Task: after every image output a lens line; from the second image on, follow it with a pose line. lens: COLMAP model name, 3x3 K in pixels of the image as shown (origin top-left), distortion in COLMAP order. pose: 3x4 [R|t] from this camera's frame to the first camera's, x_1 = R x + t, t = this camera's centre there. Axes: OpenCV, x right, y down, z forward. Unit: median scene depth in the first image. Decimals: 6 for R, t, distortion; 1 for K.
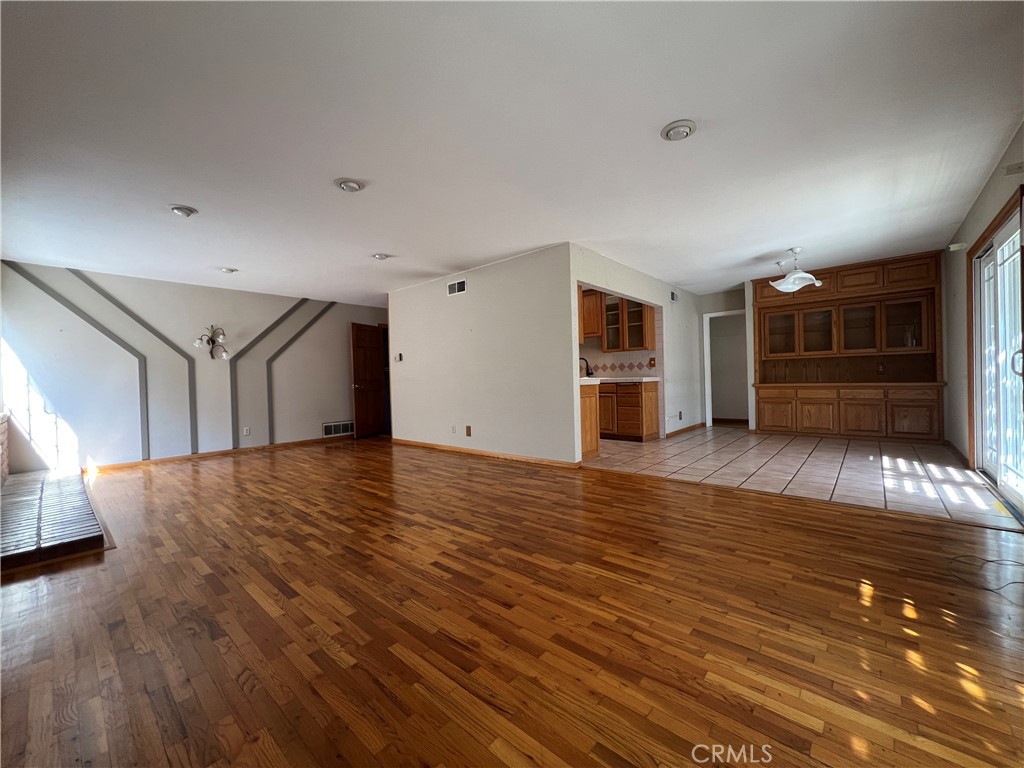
lens RADIAL K [[408.8, 0, 511.1], [0, 408.8, 383.7], [0, 0, 1]] dist [-0.001736, 0.000709]
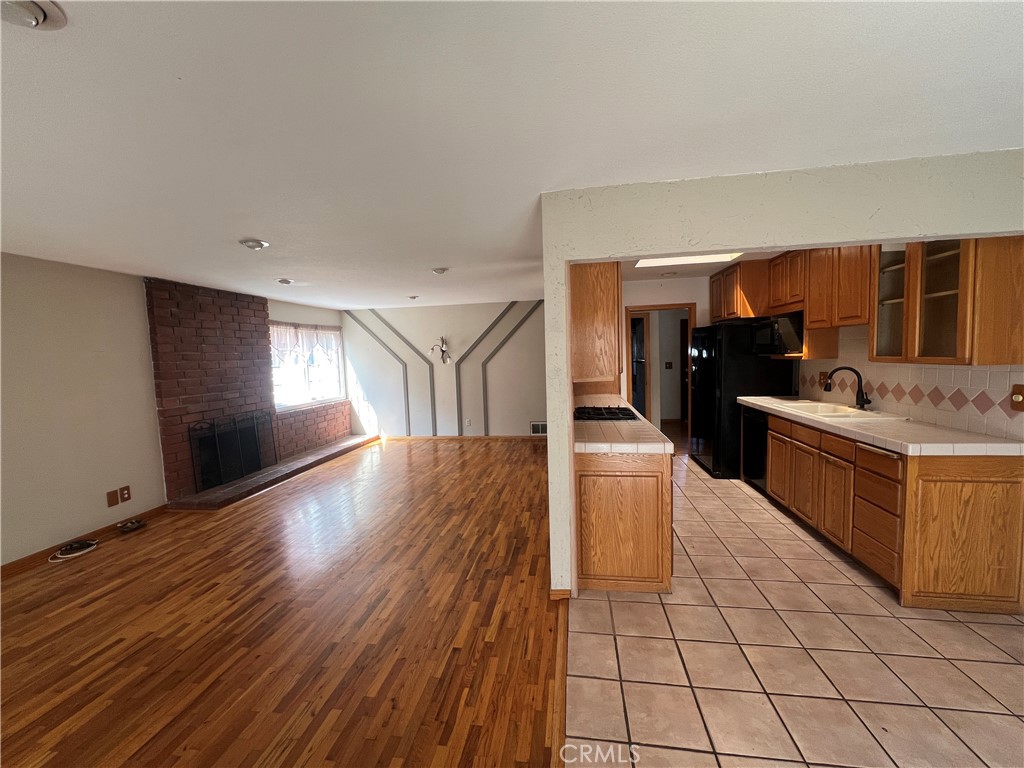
lens RADIAL K [[408.8, 0, 510.2], [0, 408.8, 383.2], [0, 0, 1]] dist [-0.001736, 0.000709]
pose [[0.542134, 0.068906, -0.837462, 0.453197], [0.010323, 0.996011, 0.088635, -0.112844], [0.840229, -0.056697, 0.539259, 0.506961]]
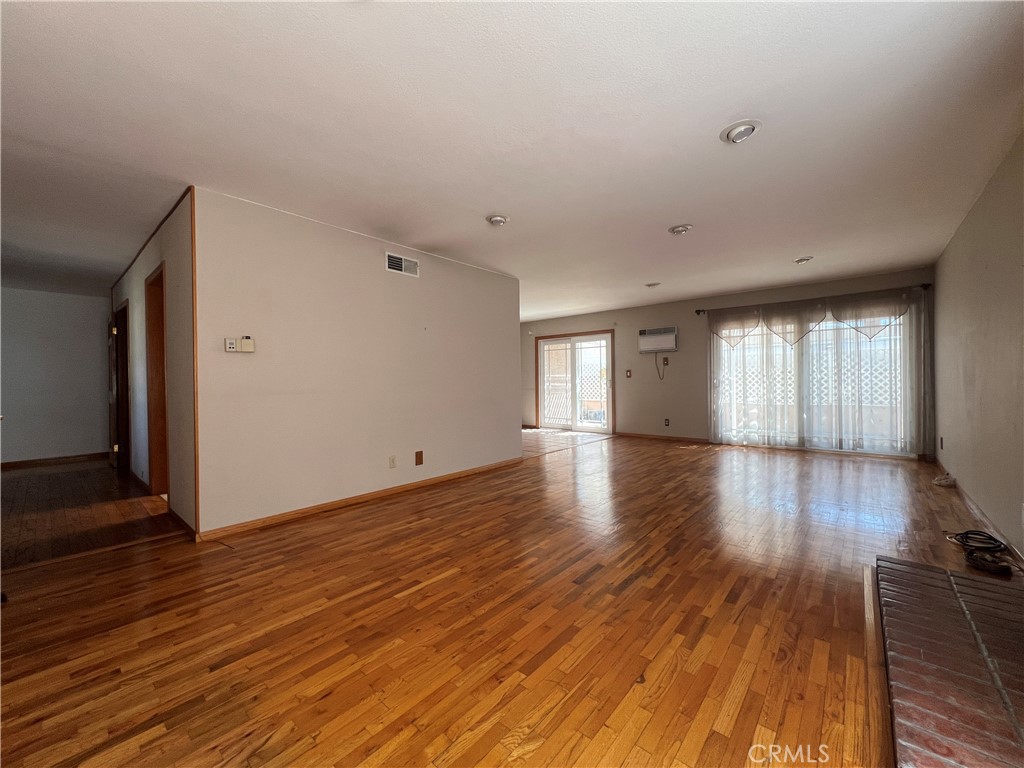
lens RADIAL K [[408.8, 0, 511.4], [0, 408.8, 380.0], [0, 0, 1]] dist [-0.001736, 0.000709]
pose [[-0.015423, 0.029013, 0.999460, -0.846356], [0.024366, 0.999293, -0.028632, -0.003596], [-0.999584, 0.023912, -0.016119, 0.807521]]
